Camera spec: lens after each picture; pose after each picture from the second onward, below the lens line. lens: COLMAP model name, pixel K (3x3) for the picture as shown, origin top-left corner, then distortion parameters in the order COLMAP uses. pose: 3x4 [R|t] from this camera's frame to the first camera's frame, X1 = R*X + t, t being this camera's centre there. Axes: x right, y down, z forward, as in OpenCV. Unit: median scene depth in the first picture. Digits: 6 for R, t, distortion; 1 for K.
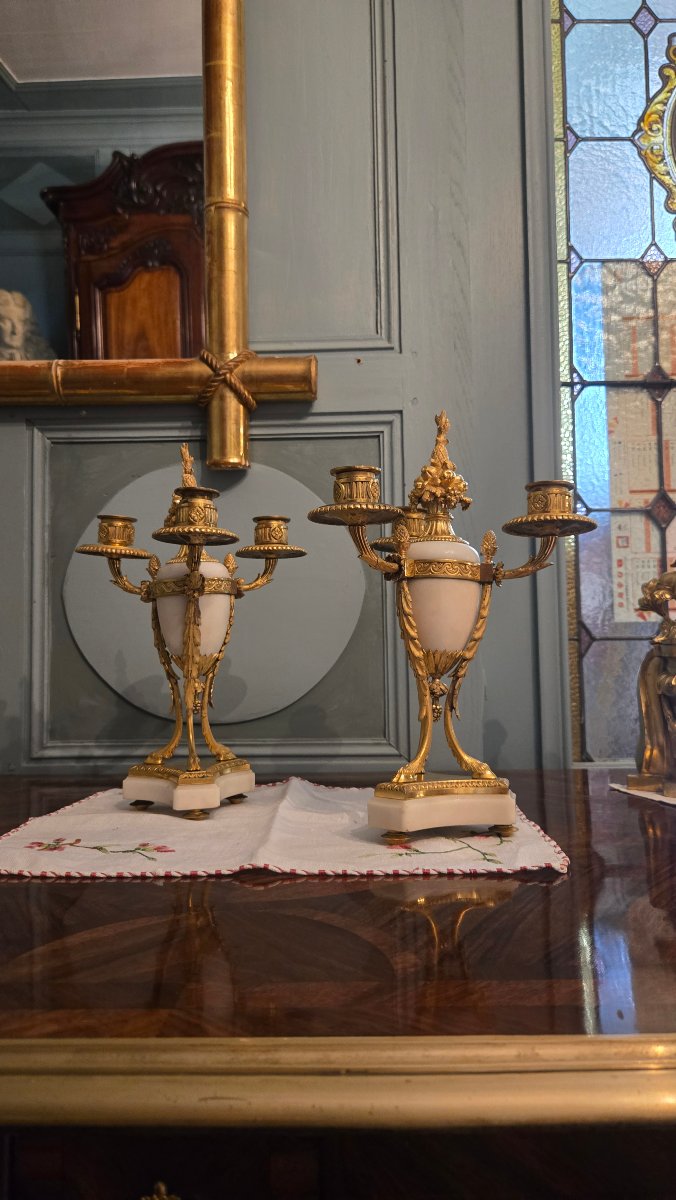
lens RADIAL K [[807.0, 0, 334.8], [0, 807.0, 597.4], [0, 0, 1]] dist [0.042479, -0.000266]
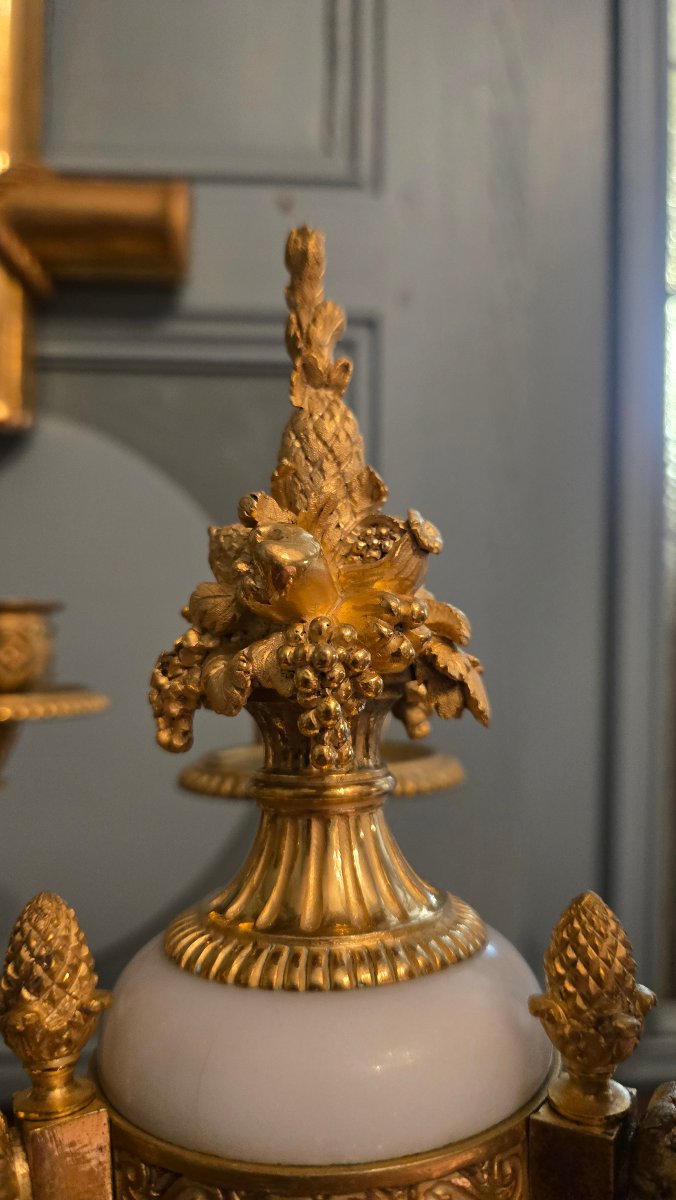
lens RADIAL K [[879.8, 0, 332.8], [0, 879.8, 600.4], [0, 0, 1]] dist [-0.030155, -0.001081]
pose [[0.995878, 0.030992, 0.085248, 0.020925], [-0.035799, 0.997819, 0.055453, -0.099546], [-0.083344, -0.058277, 0.994815, 0.507645]]
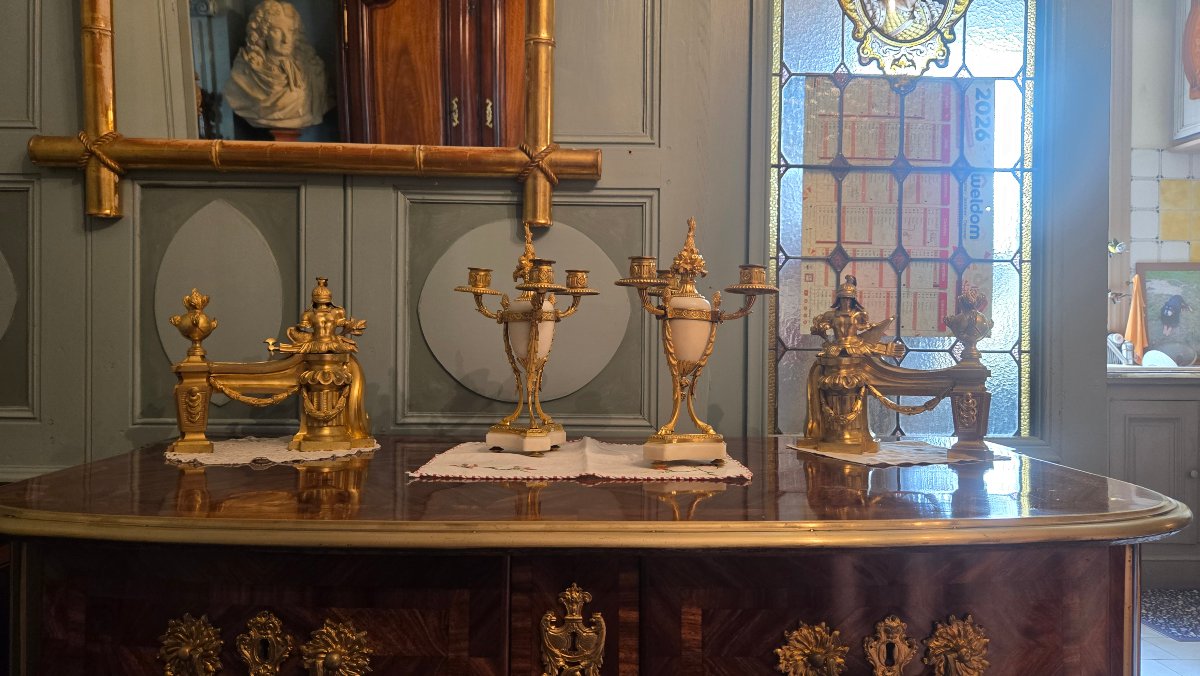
lens RADIAL K [[799.1, 0, 600.0], [0, 799.1, 338.0], [0, 0, 1]] dist [0.080722, 0.000438]
pose [[0.998430, 0.023795, 0.050713, -0.088946], [-0.026942, 0.997694, 0.062298, -0.052720], [-0.049114, -0.063566, 0.996768, -0.434280]]
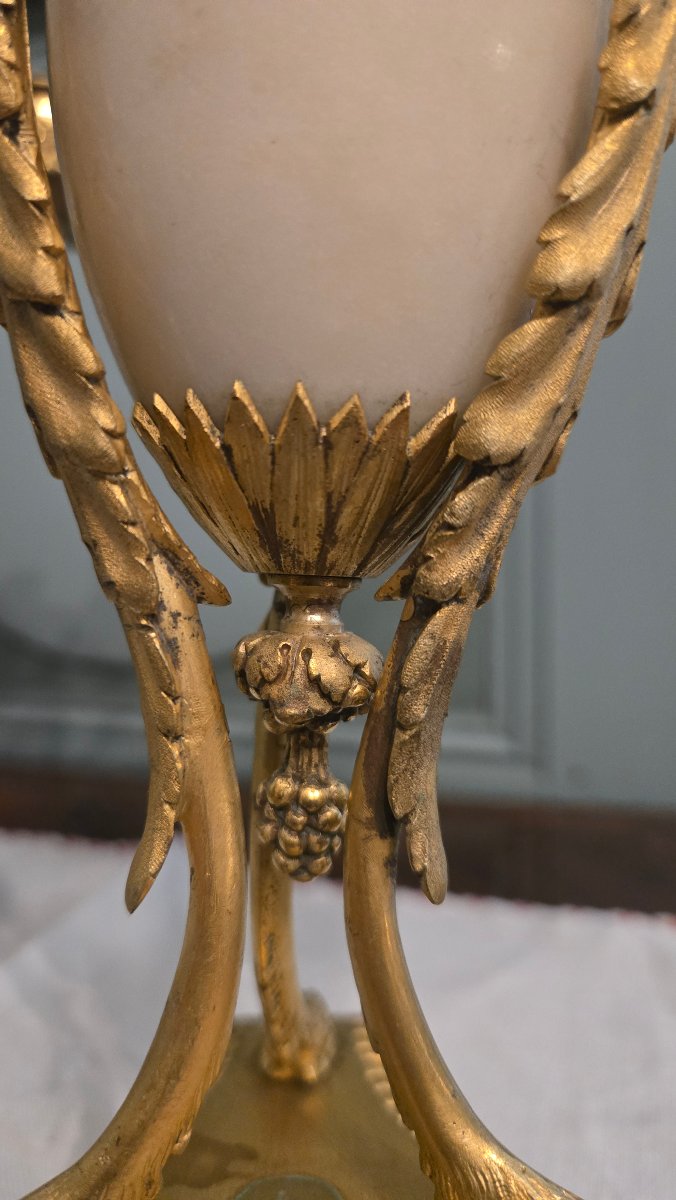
lens RADIAL K [[879.8, 0, 332.8], [0, 879.8, 600.4], [0, 0, 1]] dist [-0.030155, -0.001081]
pose [[0.960706, 0.018658, -0.276942, 0.111465], [0.019153, 0.990904, 0.133200, 0.049161], [0.276908, -0.133270, 0.951610, 0.537674]]
